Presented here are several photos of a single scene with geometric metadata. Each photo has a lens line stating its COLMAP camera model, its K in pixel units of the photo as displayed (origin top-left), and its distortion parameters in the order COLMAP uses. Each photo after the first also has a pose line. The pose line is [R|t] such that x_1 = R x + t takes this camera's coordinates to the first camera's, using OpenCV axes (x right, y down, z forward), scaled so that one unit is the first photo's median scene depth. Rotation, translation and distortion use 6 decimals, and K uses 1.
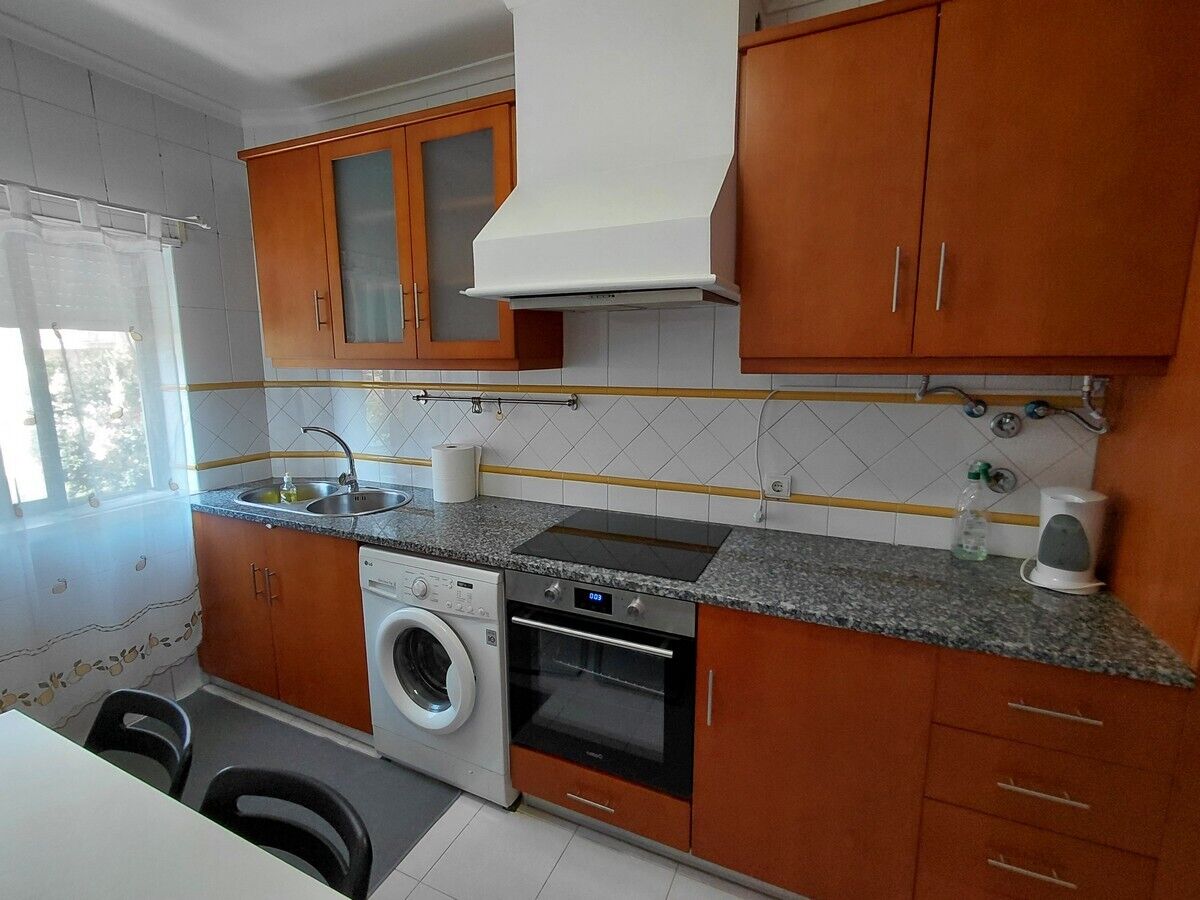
lens RADIAL K [[558.2, 0, 601.2], [0, 558.2, 449.0], [0, 0, 1]] dist [-0.008049, 0.002863]
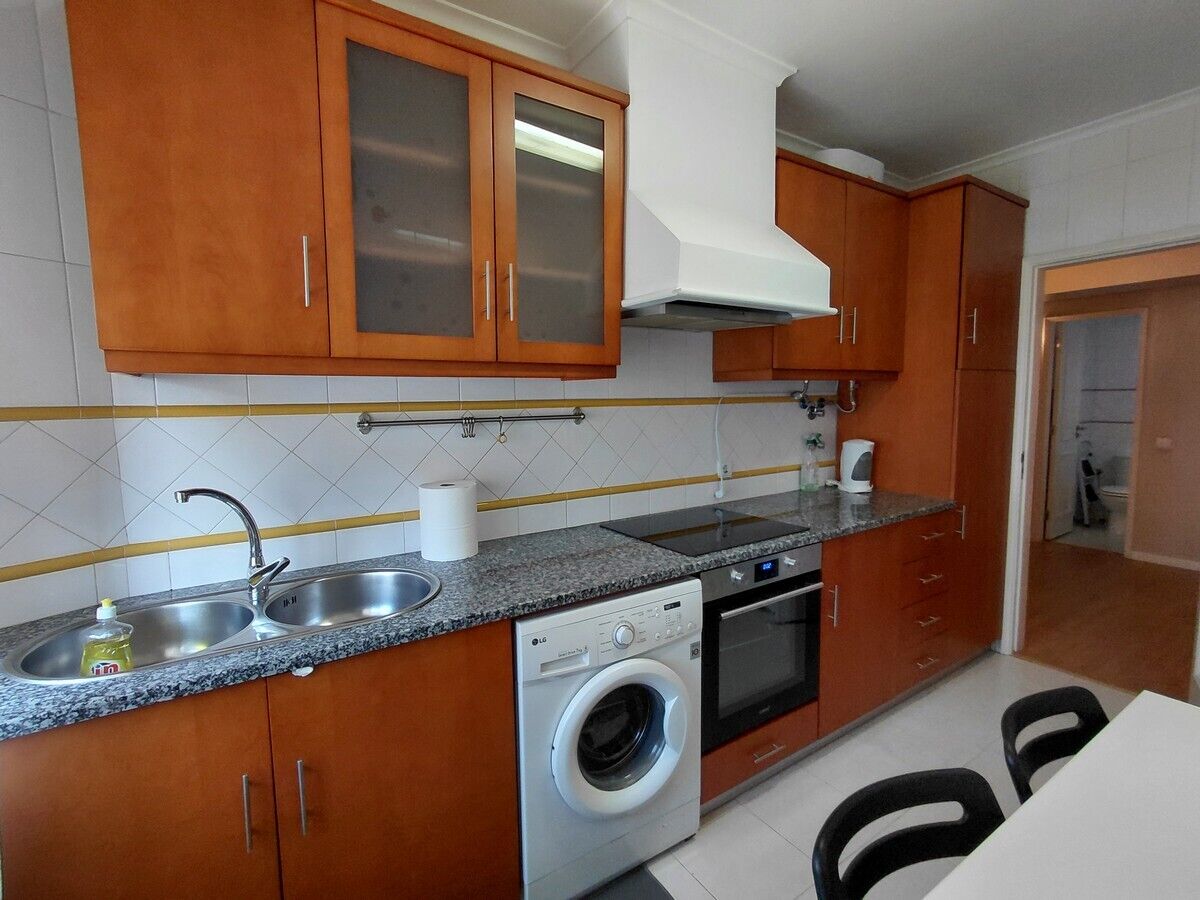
lens RADIAL K [[558.2, 0, 606.2], [0, 558.2, 452.0], [0, 0, 1]] dist [-0.008049, 0.002863]
pose [[0.531195, -0.087696, 0.842699, -0.984926], [0.150842, 0.988527, 0.007789, -0.027218], [-0.833714, 0.122976, 0.538329, 0.531890]]
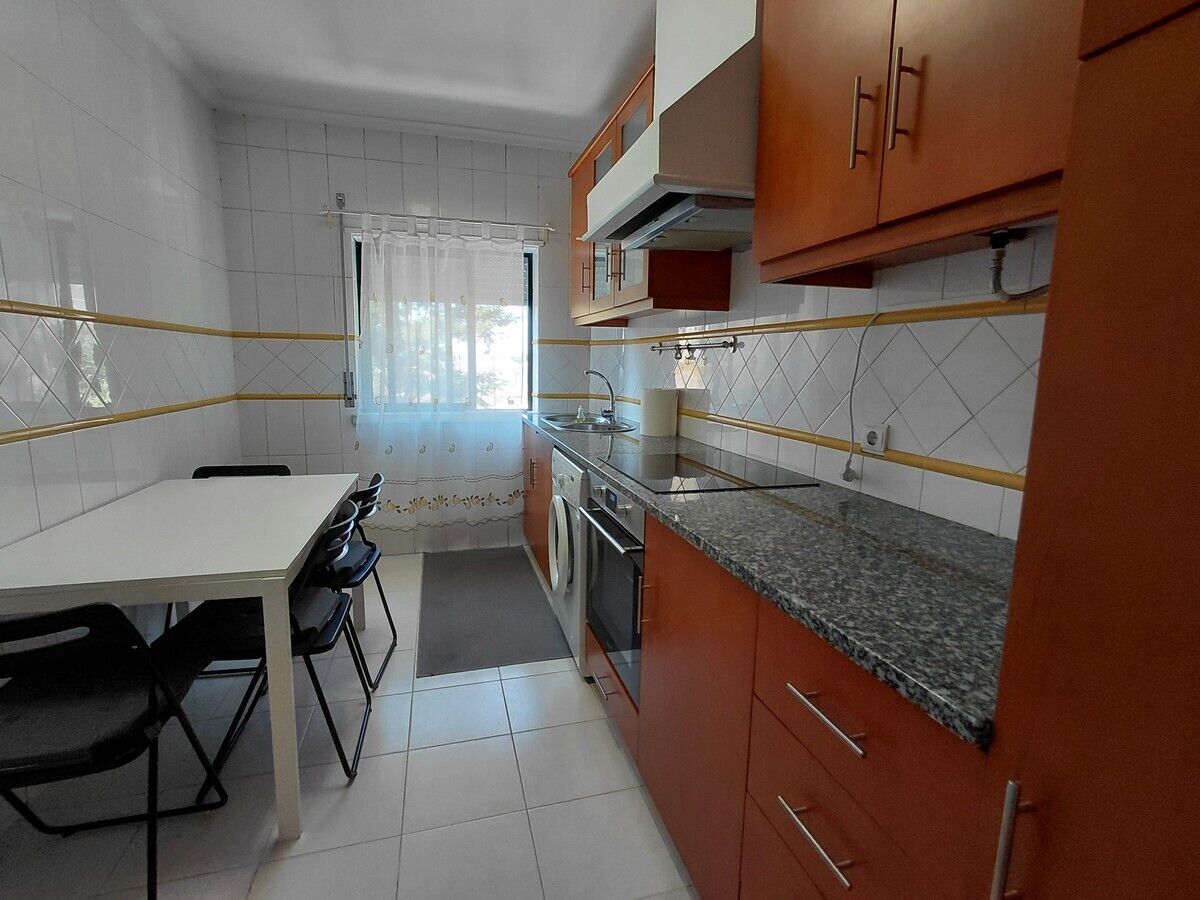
lens RADIAL K [[558.2, 0, 602.1], [0, 558.2, 445.9], [0, 0, 1]] dist [-0.008049, 0.002863]
pose [[0.646534, 0.126211, -0.752373, 0.678751], [-0.145381, 0.988530, 0.040897, 0.104501], [0.748905, 0.082939, 0.657467, 0.213849]]
